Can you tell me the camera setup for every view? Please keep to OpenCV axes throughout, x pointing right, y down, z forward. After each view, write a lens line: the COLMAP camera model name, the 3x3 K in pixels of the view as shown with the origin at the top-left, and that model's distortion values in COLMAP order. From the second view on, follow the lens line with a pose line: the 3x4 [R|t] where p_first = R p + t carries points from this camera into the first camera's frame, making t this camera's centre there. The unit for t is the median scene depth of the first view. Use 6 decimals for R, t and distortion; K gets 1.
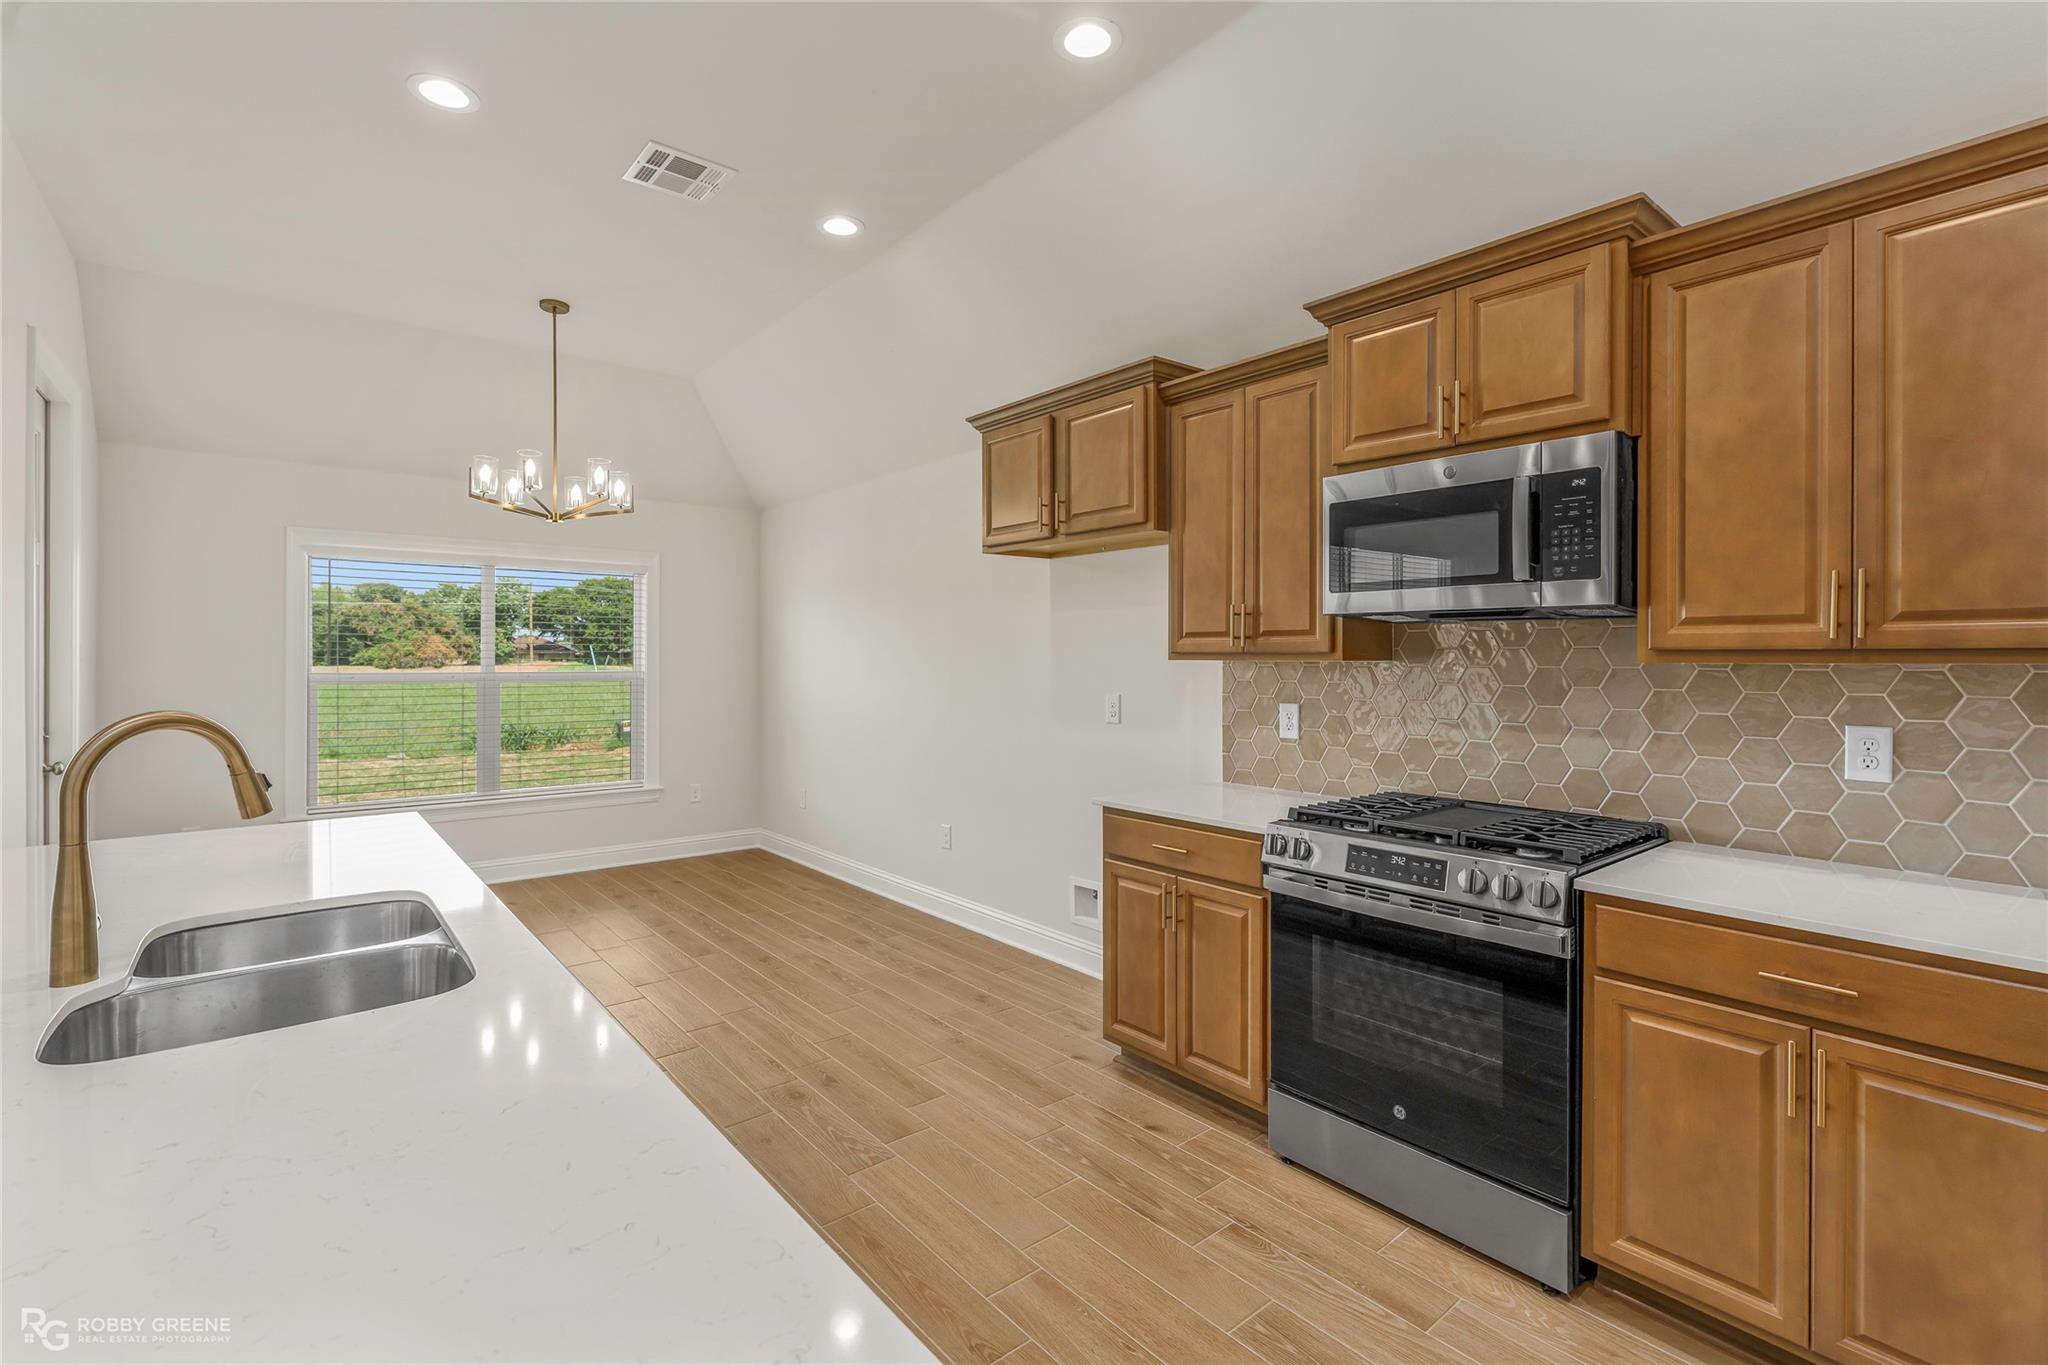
lens RADIAL K [[924.7, 0, 1024.0], [0, 924.7, 682.5], [0, 0, 1]] dist [-0.001165, -0.000345]
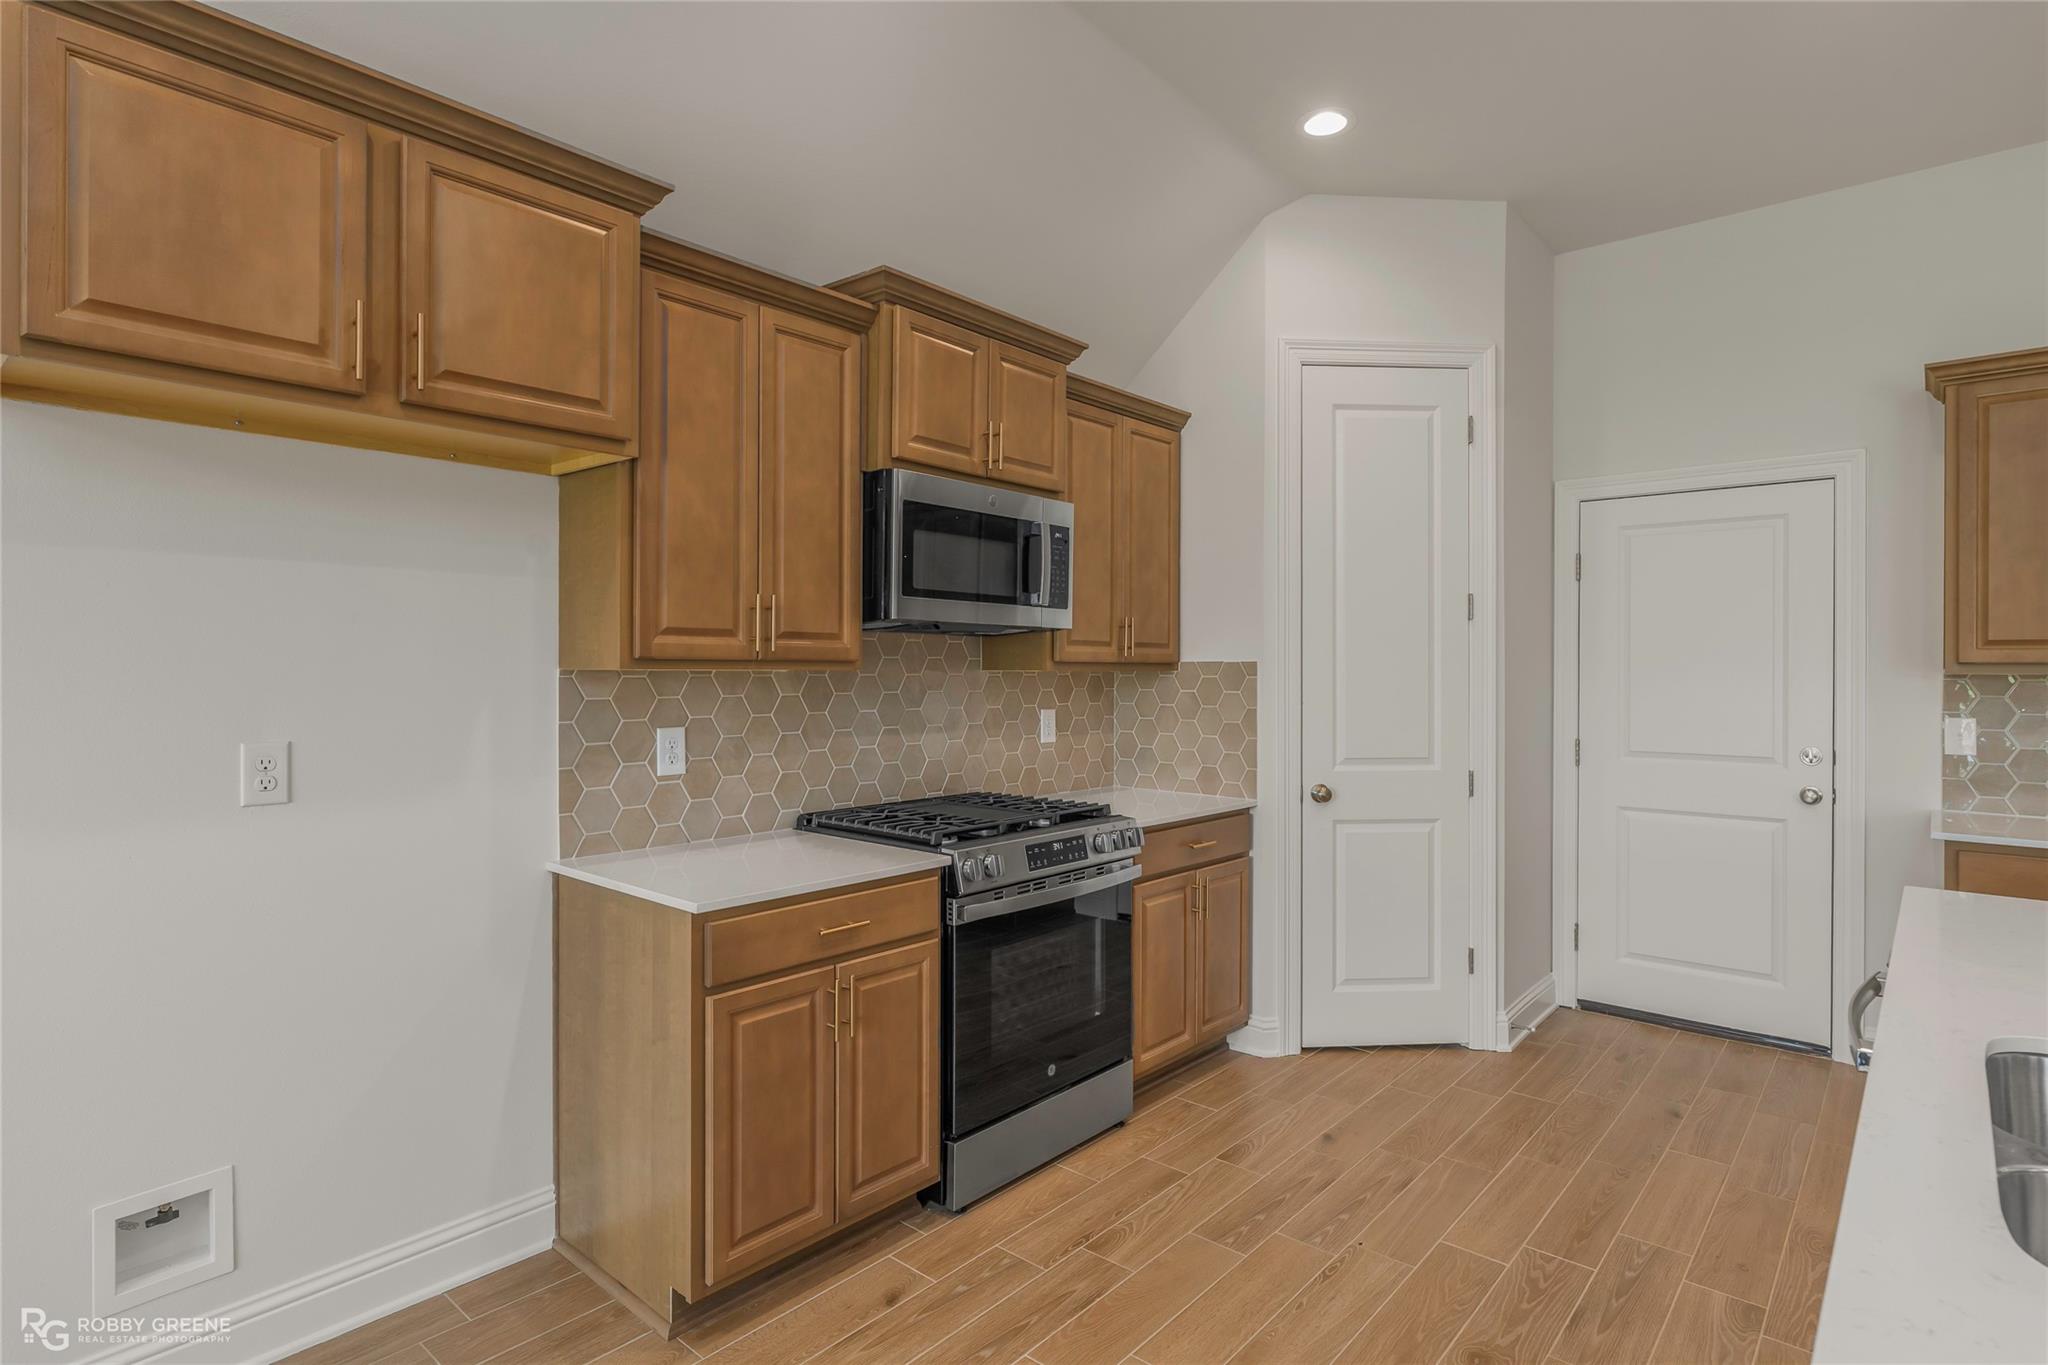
lens RADIAL K [[1058.7, 0, 1029.1], [0, 1058.7, 692.5], [0, 0, 1]] dist [0.001008, 0.001490]
pose [[-0.169396, -0.024450, 0.985245, -0.736590], [0.020925, 0.999378, 0.028399, -0.028727], [-0.985326, 0.025427, -0.168779, 1.066129]]
